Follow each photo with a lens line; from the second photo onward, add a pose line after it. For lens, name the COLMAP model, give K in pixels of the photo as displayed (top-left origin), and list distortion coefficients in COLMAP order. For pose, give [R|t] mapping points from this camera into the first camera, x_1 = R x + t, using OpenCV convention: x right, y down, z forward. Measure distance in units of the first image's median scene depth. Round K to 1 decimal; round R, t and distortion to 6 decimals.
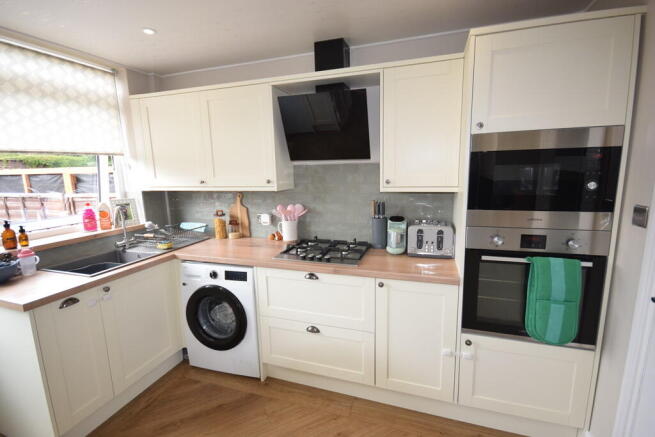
lens RADIAL K [[301.6, 0, 330.0], [0, 301.6, 216.0], [0, 0, 1]] dist [0.009607, -0.002315]
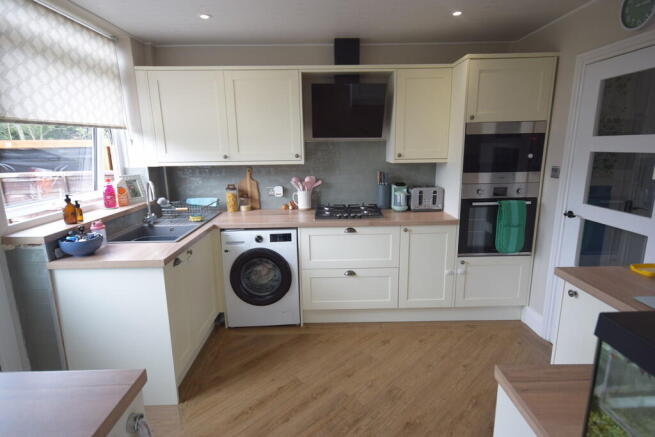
lens RADIAL K [[346.3, 0, 328.1], [0, 346.3, 212.5], [0, 0, 1]] dist [0.028375, -0.001198]
pose [[0.941646, -0.055642, 0.331973, -0.562033], [0.045071, 0.998204, 0.039463, 0.056088], [-0.333572, -0.022198, 0.942463, -0.305467]]
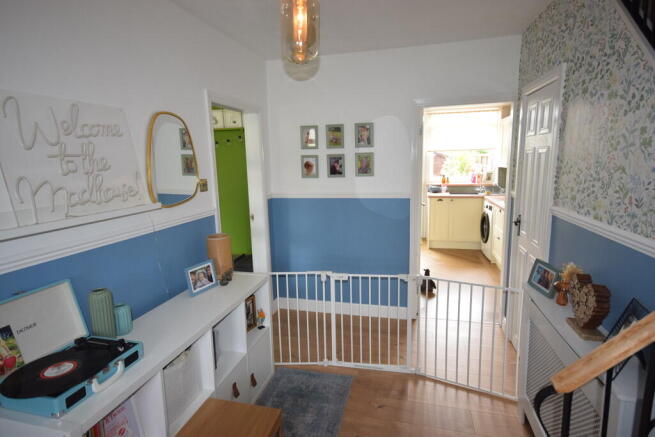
lens RADIAL K [[346.3, 0, 342.0], [0, 346.3, 214.3], [0, 0, 1]] dist [0.028375, -0.001198]
pose [[0.104689, 0.177299, -0.978573, 1.918431], [-0.141029, 0.976683, 0.161869, -0.006922], [0.984455, 0.121061, 0.127253, -0.319668]]
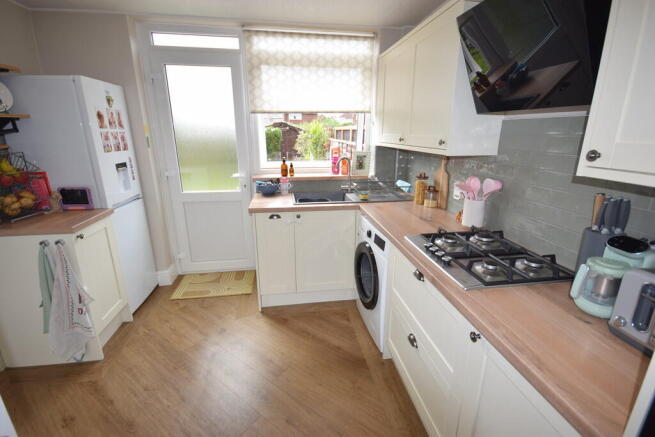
lens RADIAL K [[298.3, 0, 327.3], [0, 298.3, 218.0], [0, 0, 1]] dist [0.009244, 0.002382]
pose [[0.452718, 0.270330, -0.849687, 0.375636], [-0.151351, 0.962403, 0.225551, -0.058336], [0.878715, 0.026490, 0.476612, 0.399255]]
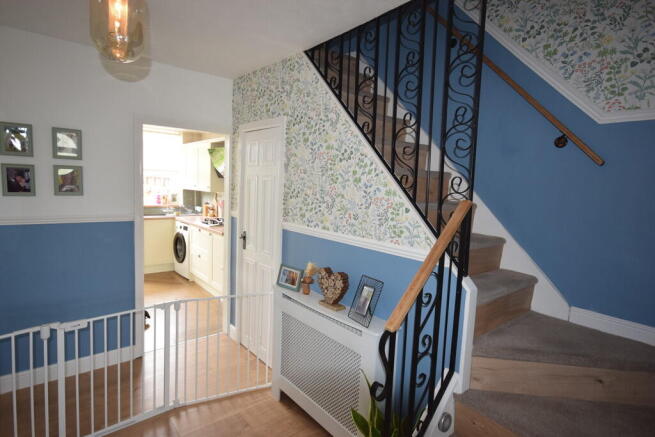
lens RADIAL K [[346.3, 0, 324.7], [0, 346.3, 214.6], [0, 0, 1]] dist [0.028375, -0.001198]
pose [[0.841261, 0.105158, -0.530304, 1.812889], [-0.145802, 0.988686, -0.035244, 0.040565], [0.520597, 0.106969, 0.847075, -0.604432]]
